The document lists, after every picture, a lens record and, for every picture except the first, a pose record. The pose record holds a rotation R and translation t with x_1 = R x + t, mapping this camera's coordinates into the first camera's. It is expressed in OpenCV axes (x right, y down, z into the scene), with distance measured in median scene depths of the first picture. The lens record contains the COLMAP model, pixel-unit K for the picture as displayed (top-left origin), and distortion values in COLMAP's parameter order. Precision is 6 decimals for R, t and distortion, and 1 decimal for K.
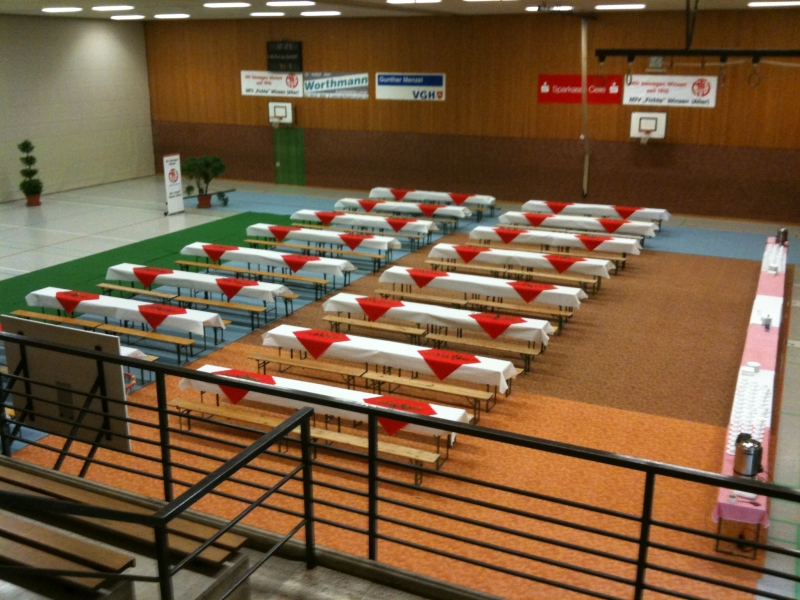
lens RADIAL K [[879.1, 0, 400.0], [0, 879.1, 300.0], [0, 0, 1]] dist [0.154253, -0.411087]
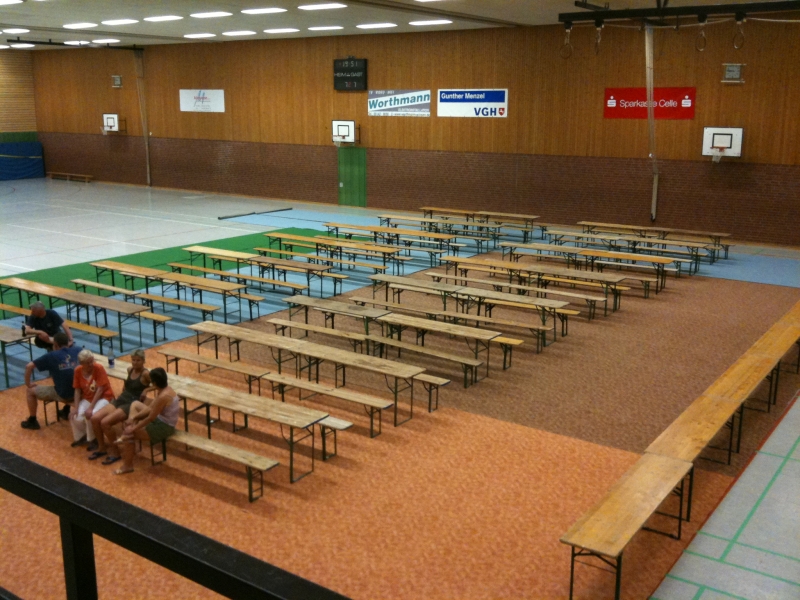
lens RADIAL K [[879.1, 0, 400.0], [0, 879.1, 300.0], [0, 0, 1]] dist [0.154253, -0.411087]
pose [[0.984495, 0.042635, -0.170152, 0.106934], [-0.051961, 0.997360, -0.050733, 0.021310], [0.167540, 0.058788, 0.984111, 0.067988]]
